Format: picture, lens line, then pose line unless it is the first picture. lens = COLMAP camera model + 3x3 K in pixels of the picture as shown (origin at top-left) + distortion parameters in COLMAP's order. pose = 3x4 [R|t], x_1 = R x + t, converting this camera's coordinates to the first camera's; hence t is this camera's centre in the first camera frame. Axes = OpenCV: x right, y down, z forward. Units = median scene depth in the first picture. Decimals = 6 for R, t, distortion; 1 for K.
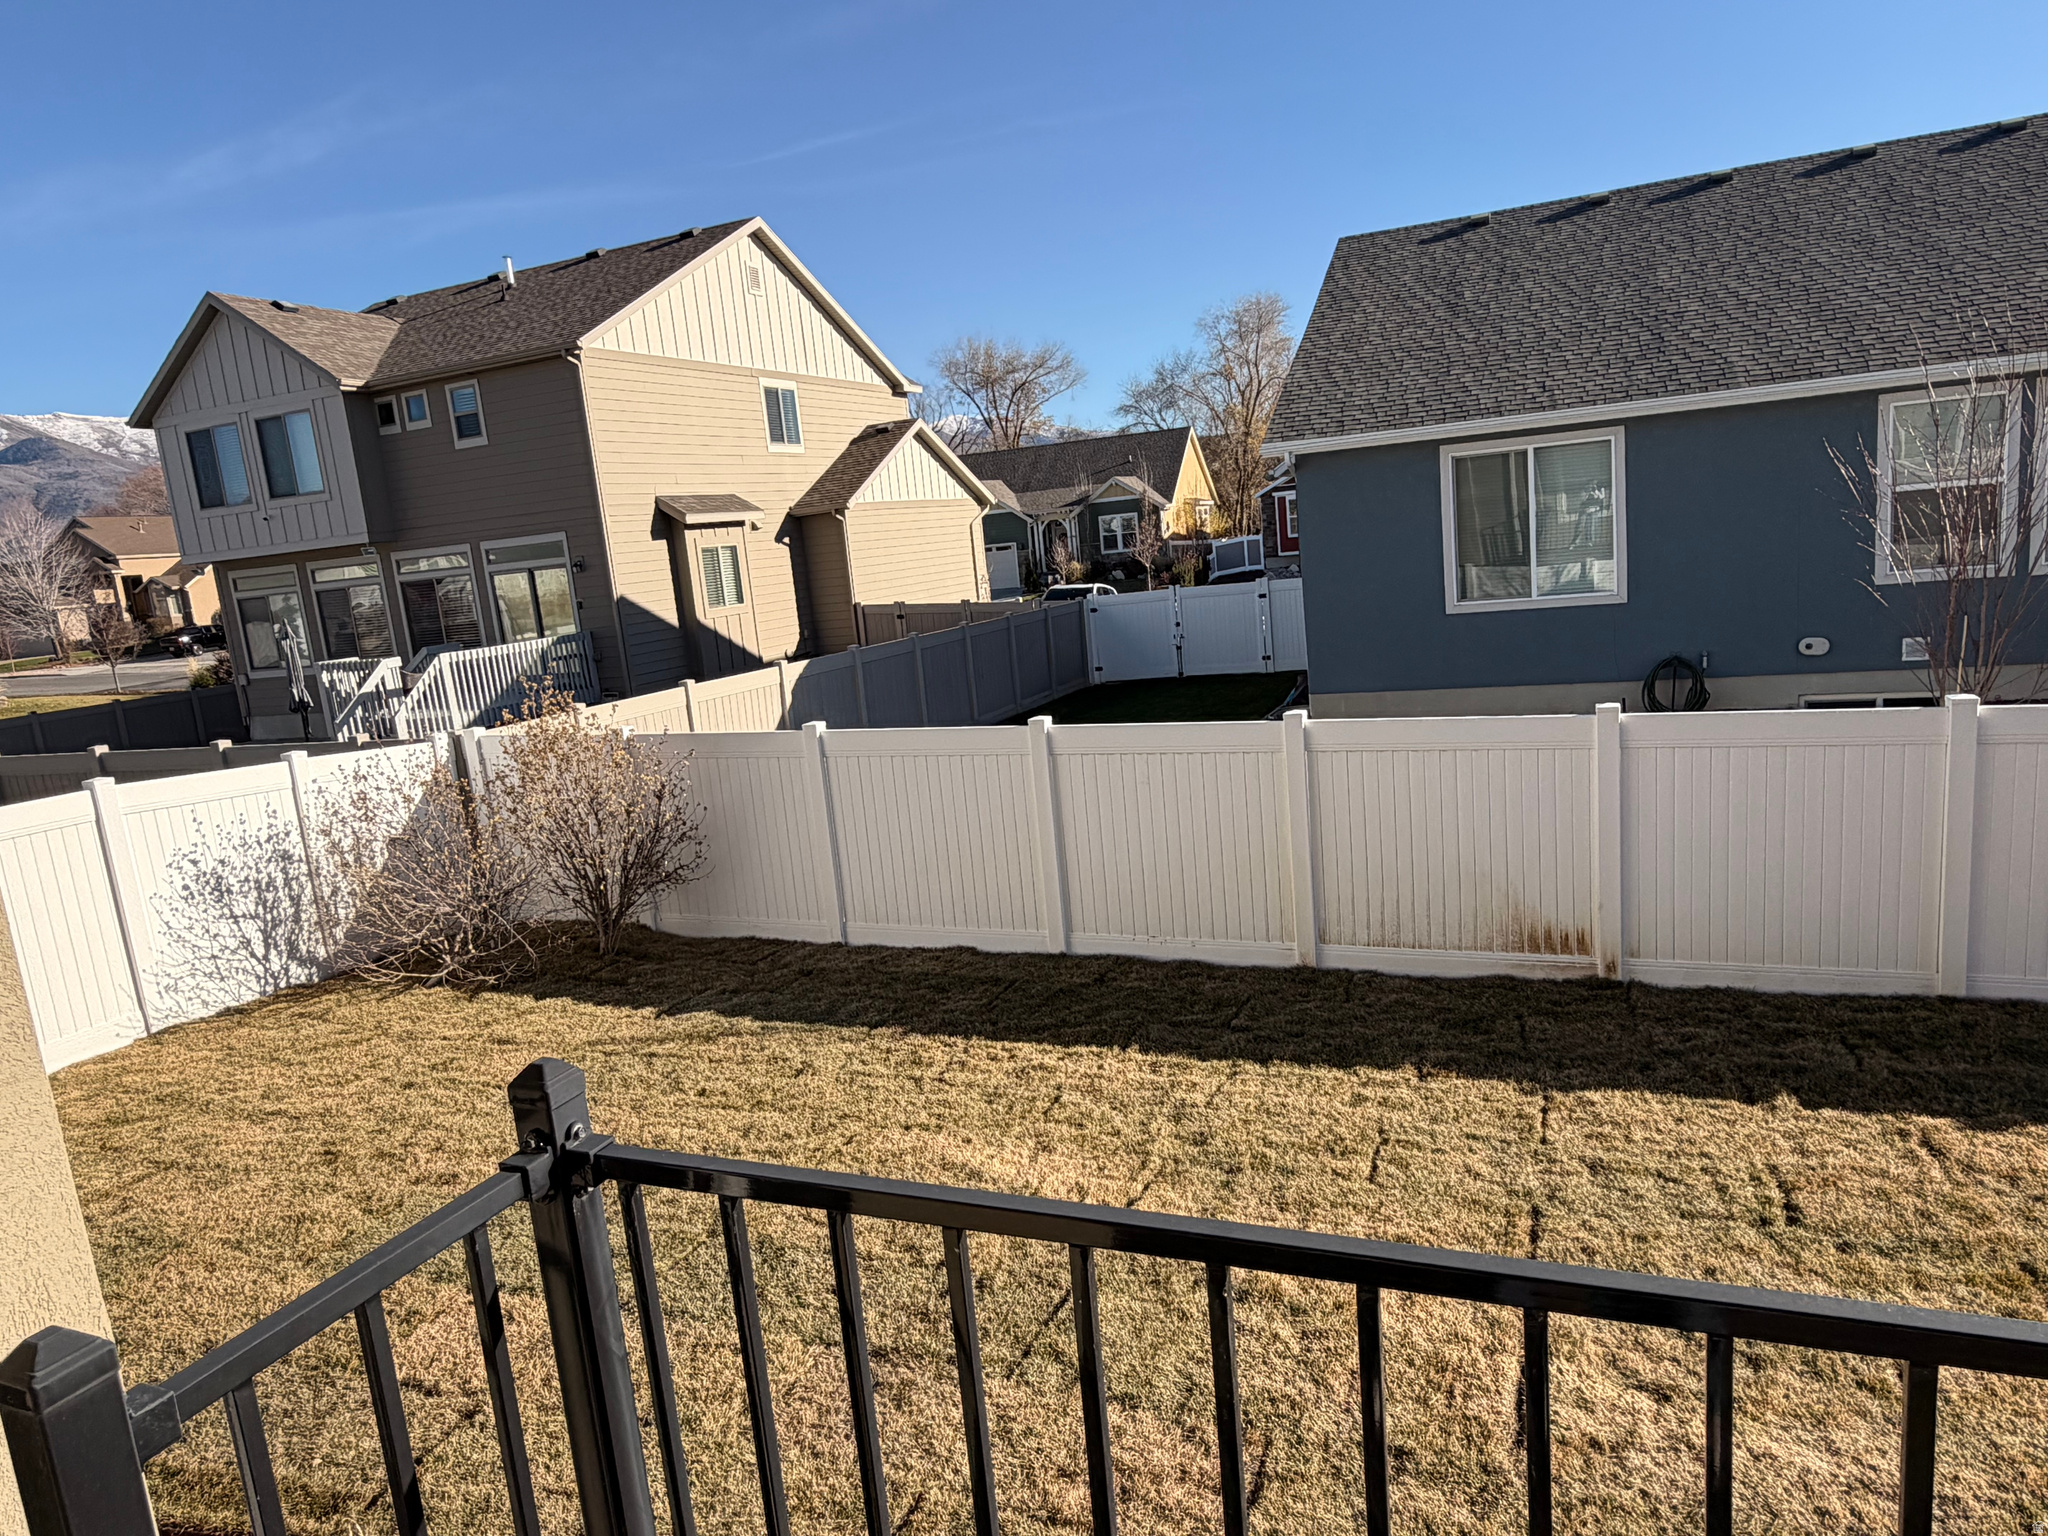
lens RADIAL K [[1311.4, 0, 1020.1], [0, 1311.4, 773.0], [0, 0, 1]] dist [0.005947, -0.002655]
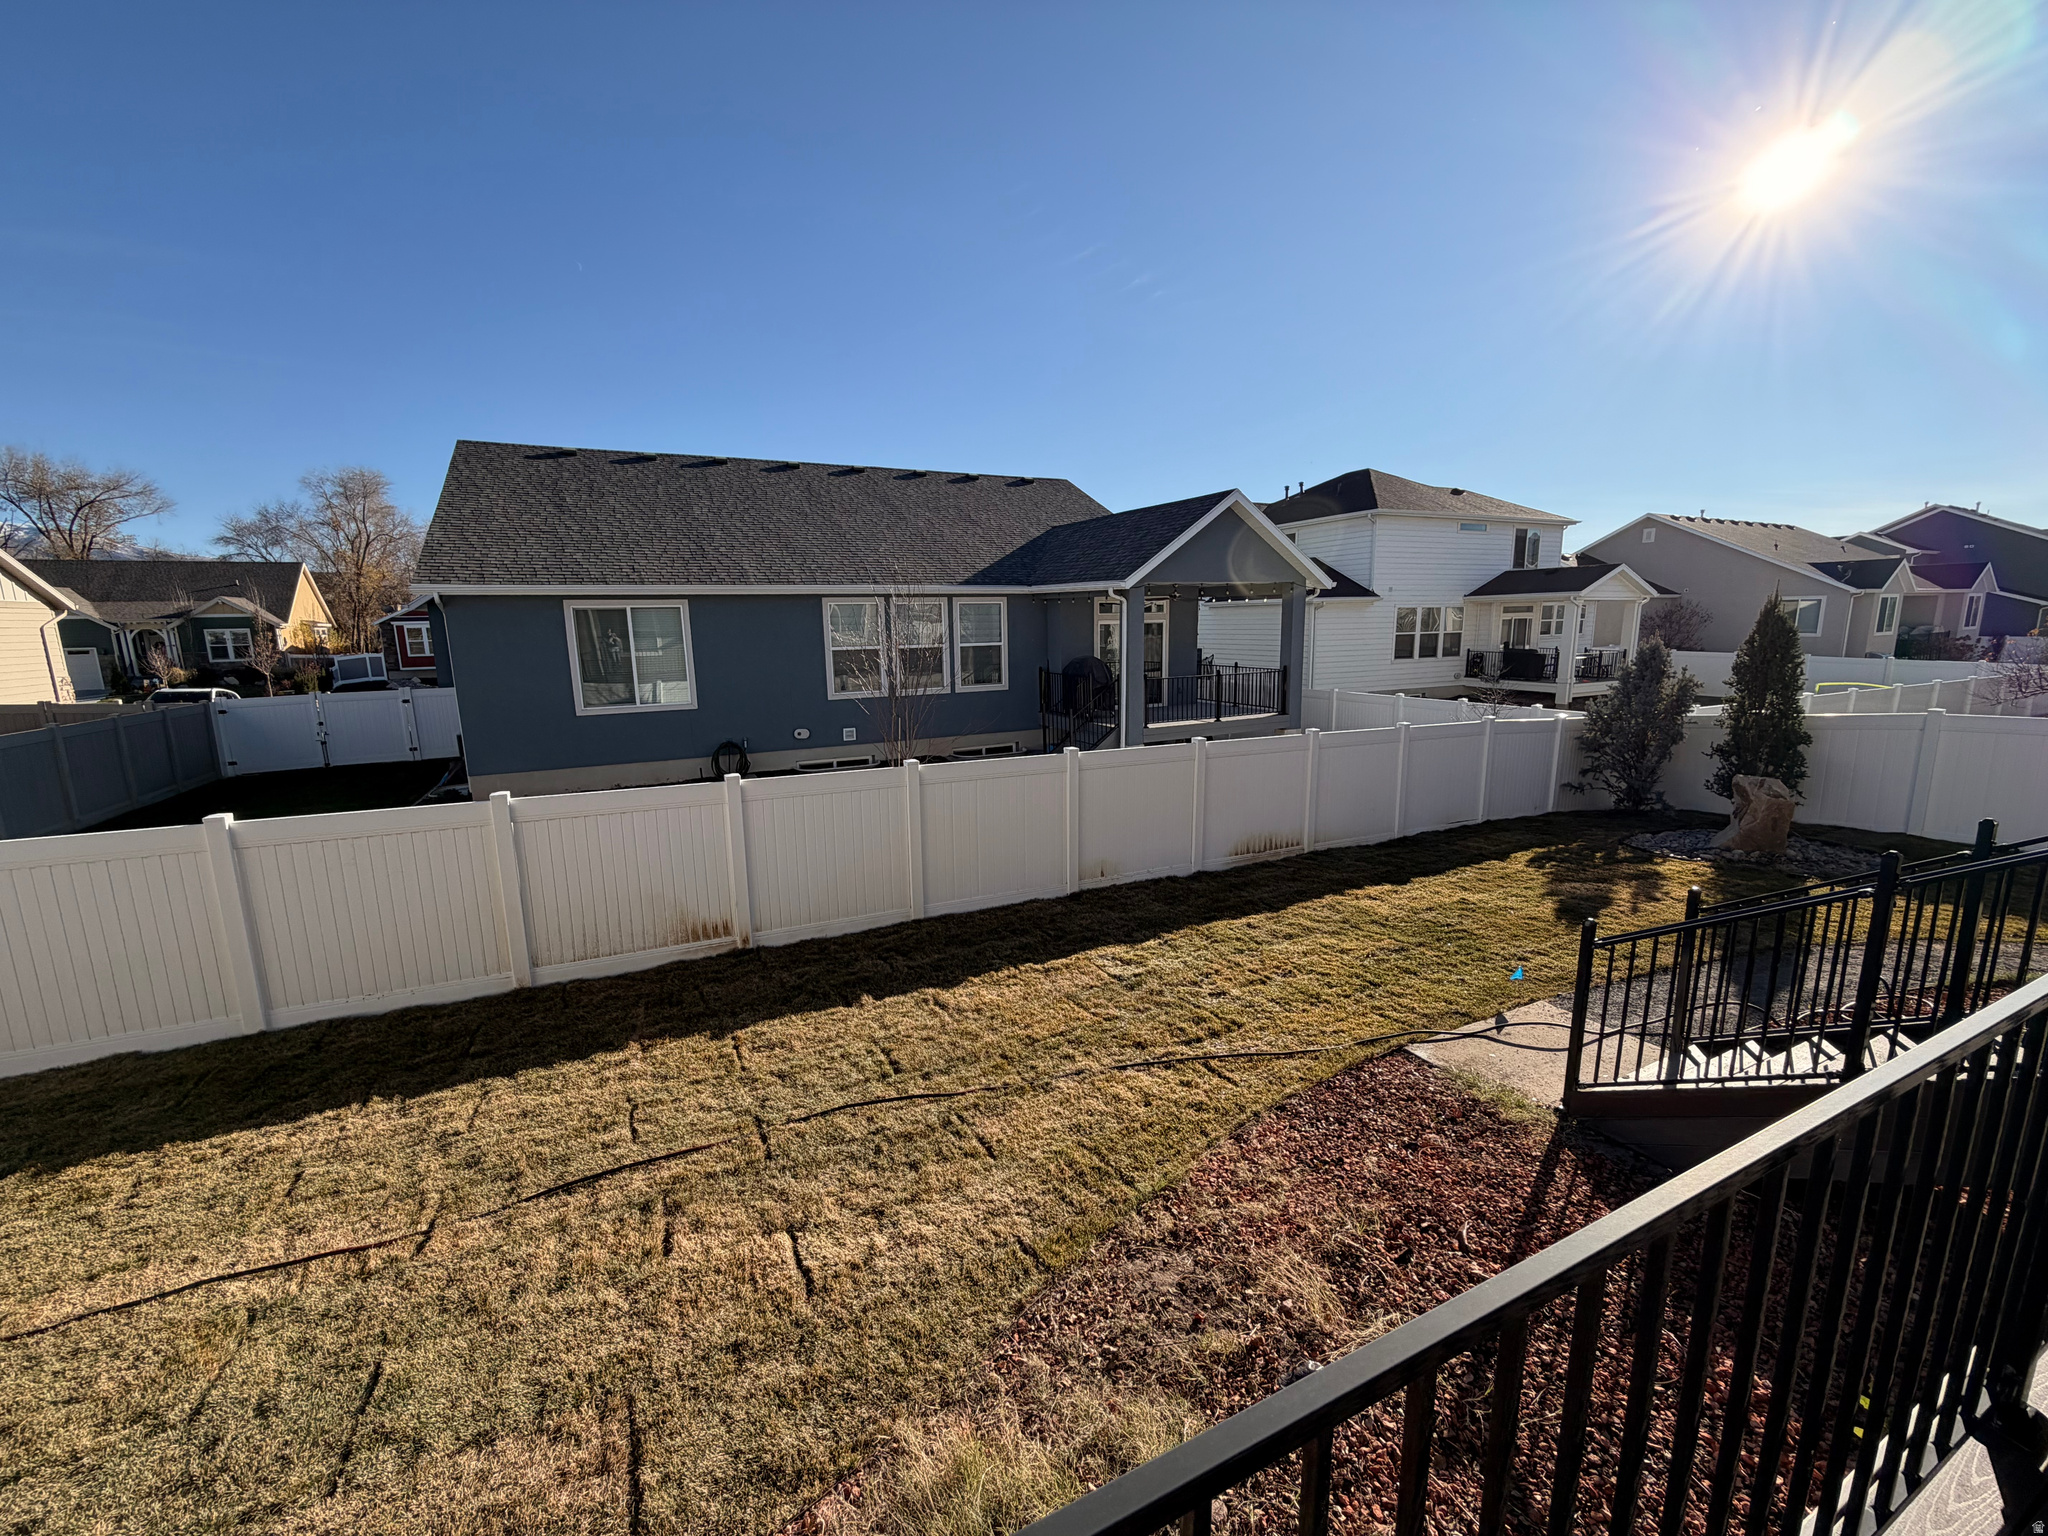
lens RADIAL K [[814.9, 0, 1019.0], [0, 814.9, 770.8], [0, 0, 1]] dist [-0.000907, 0.000452]
pose [[0.662820, -0.052009, 0.746970, -0.040939], [0.090099, 0.995876, -0.010609, -0.011841], [-0.743338, 0.074333, 0.664773, 0.072482]]
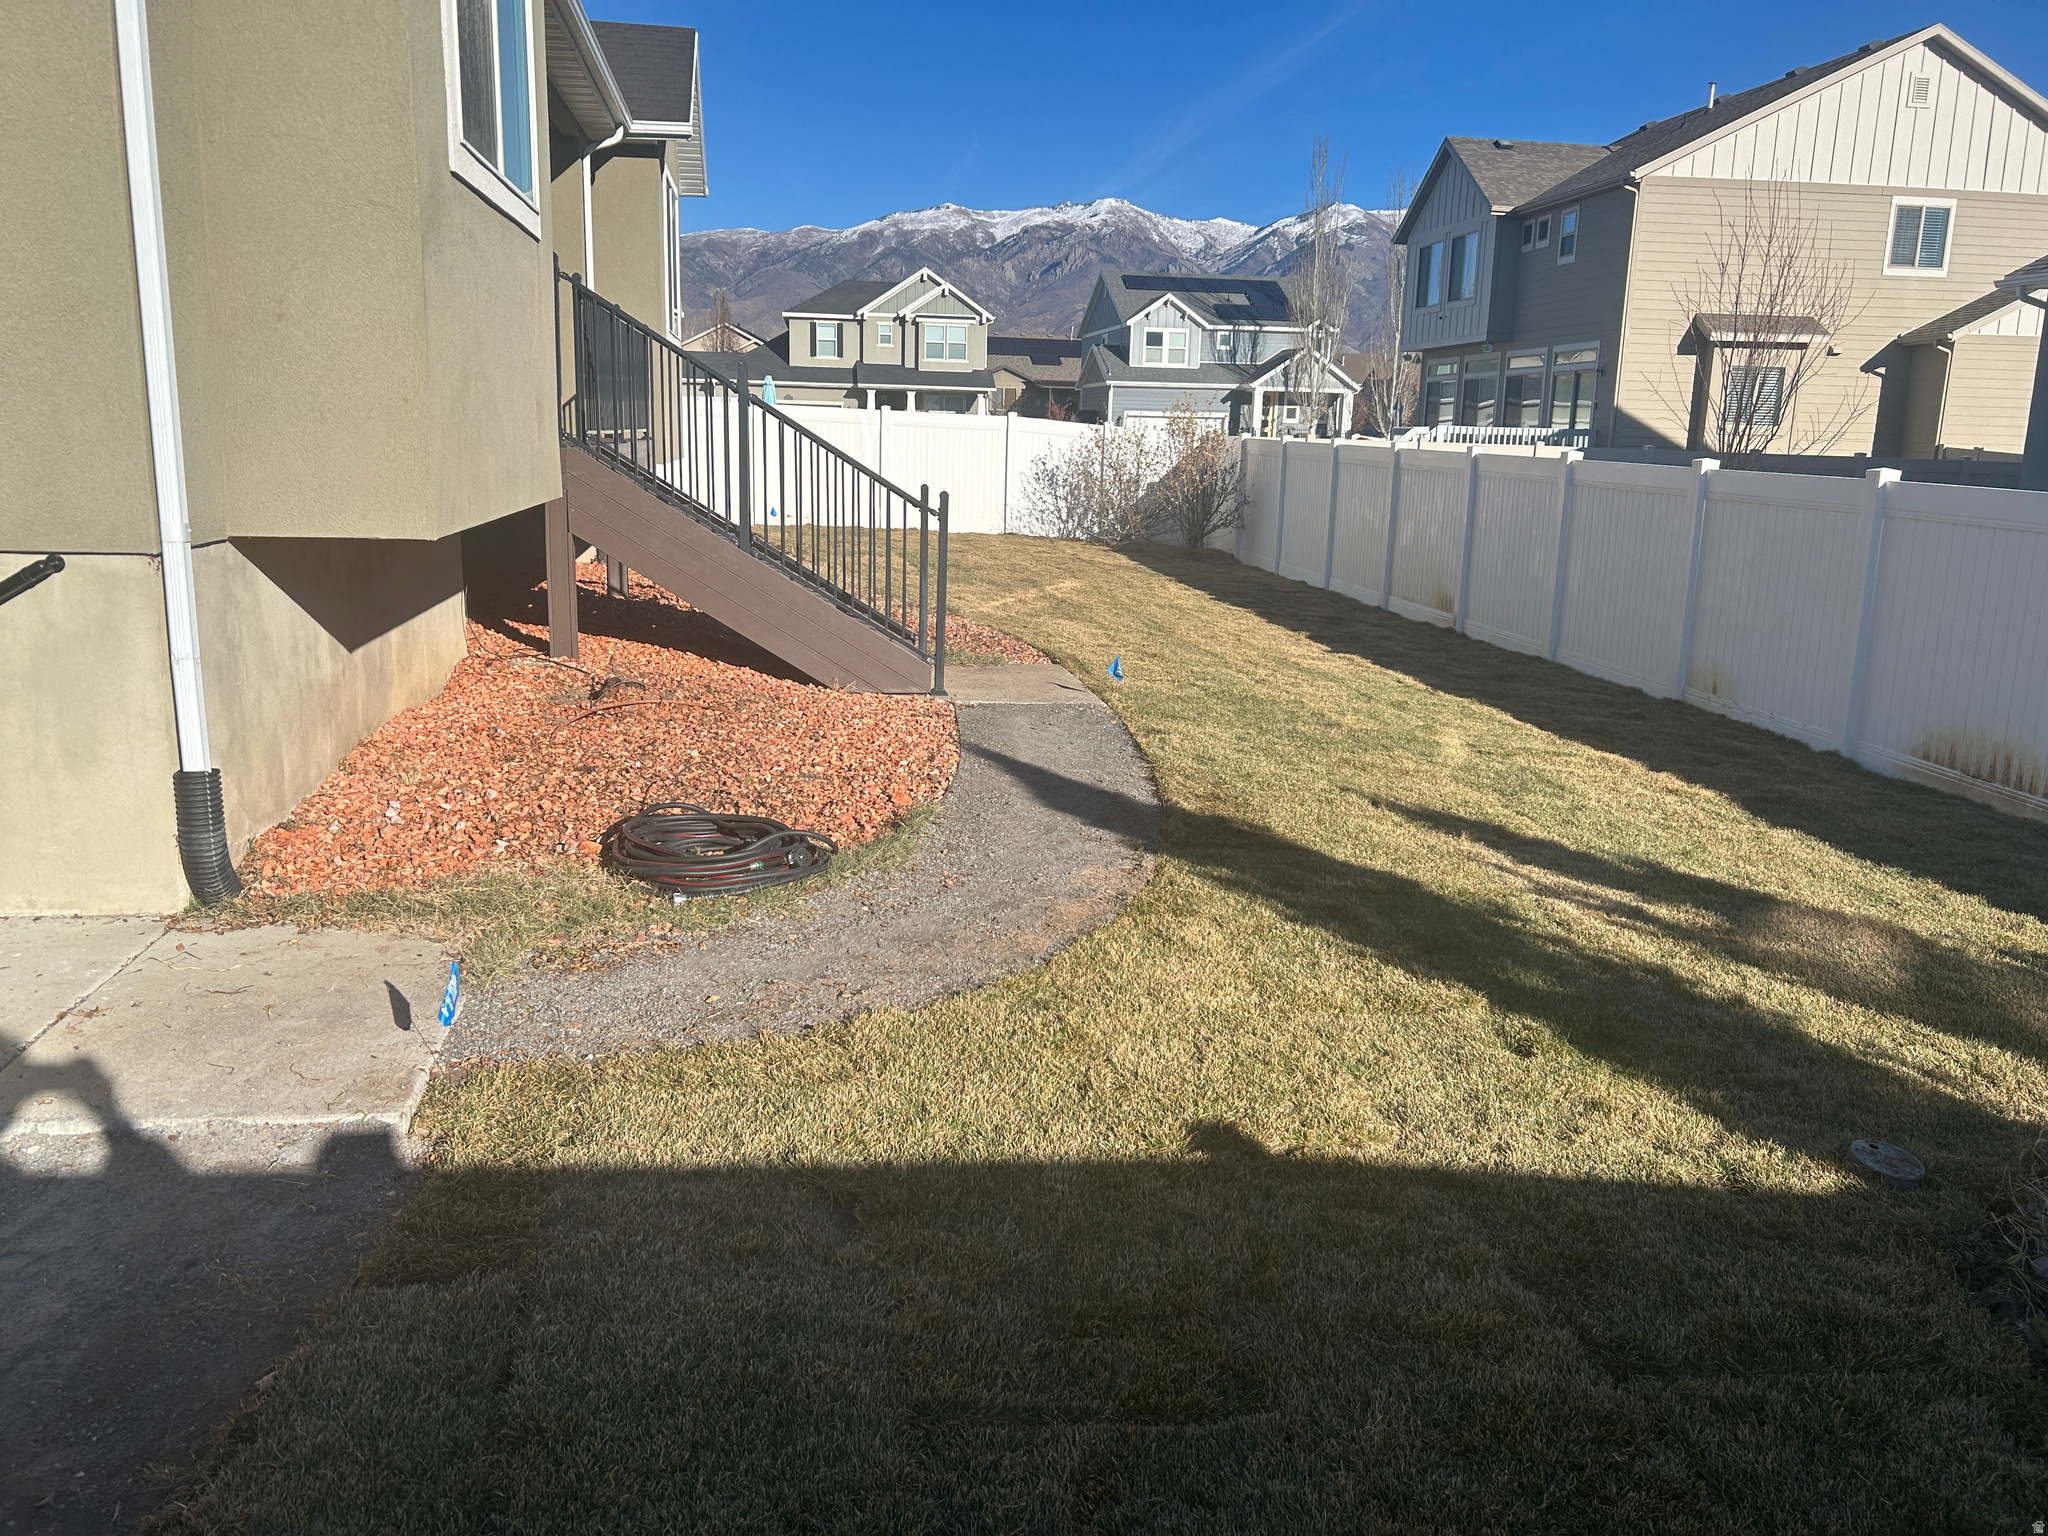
lens RADIAL K [[1547.4, 0, 1013.5], [0, 1547.4, 762.2], [0, 0, 1]] dist [0.009849, -0.004421]
pose [[0.507342, 0.283032, -0.813939, 1.369369], [-0.226156, 0.955148, 0.191168, 0.057430], [0.831539, 0.087089, 0.548597, -0.317707]]
